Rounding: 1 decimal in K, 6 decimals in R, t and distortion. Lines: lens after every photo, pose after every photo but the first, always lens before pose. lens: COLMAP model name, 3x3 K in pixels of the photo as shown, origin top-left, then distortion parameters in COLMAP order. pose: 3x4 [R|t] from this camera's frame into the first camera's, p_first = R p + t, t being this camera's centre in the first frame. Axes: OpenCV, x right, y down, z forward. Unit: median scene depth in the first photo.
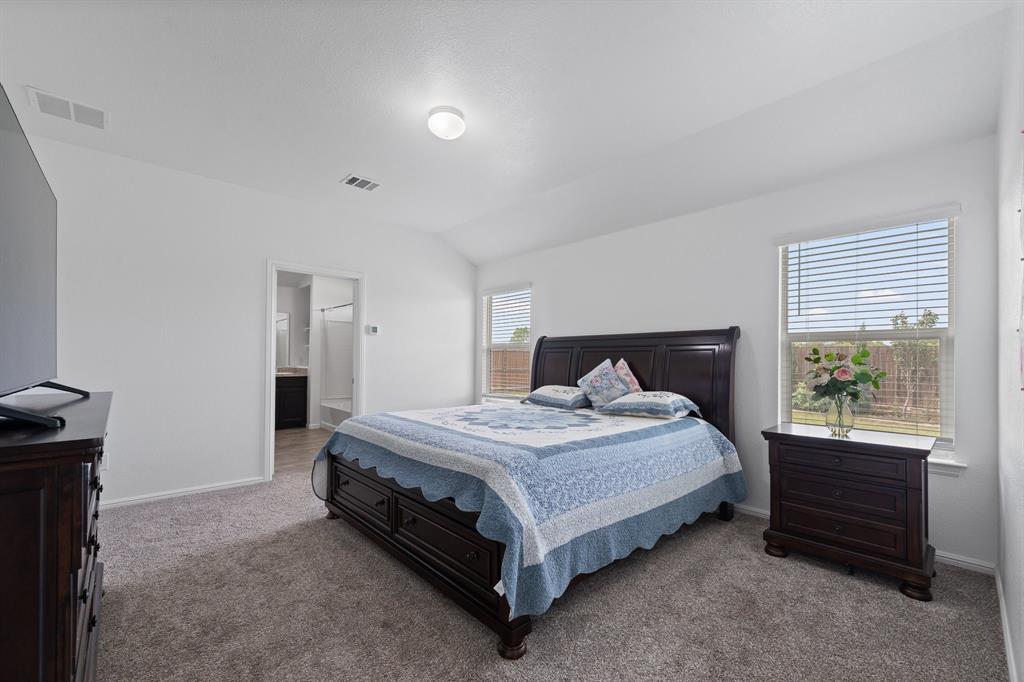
lens RADIAL K [[419.5, 0, 513.4], [0, 419.5, 347.0], [0, 0, 1]] dist [0.000259, -0.000200]
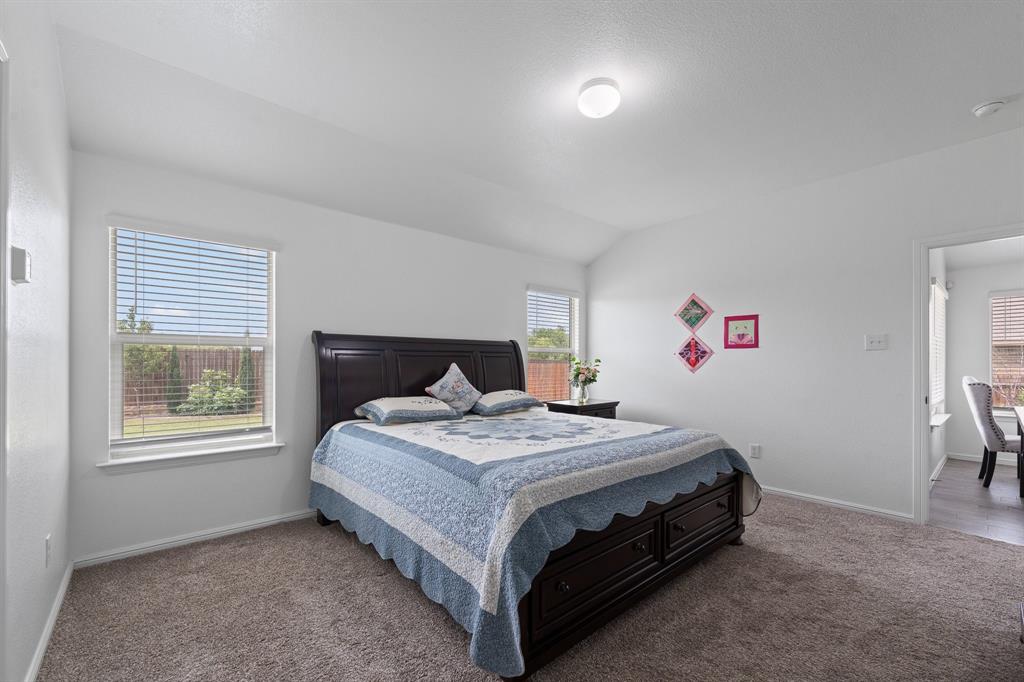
lens RADIAL K [[419.5, 0, 518.3], [0, 419.5, 363.2], [0, 0, 1]] dist [0.000259, -0.000200]
pose [[0.027460, -0.003088, 0.999618, -0.756325], [-0.024015, 0.999705, 0.003748, 0.020039], [-0.999334, -0.024108, 0.027377, 0.829431]]
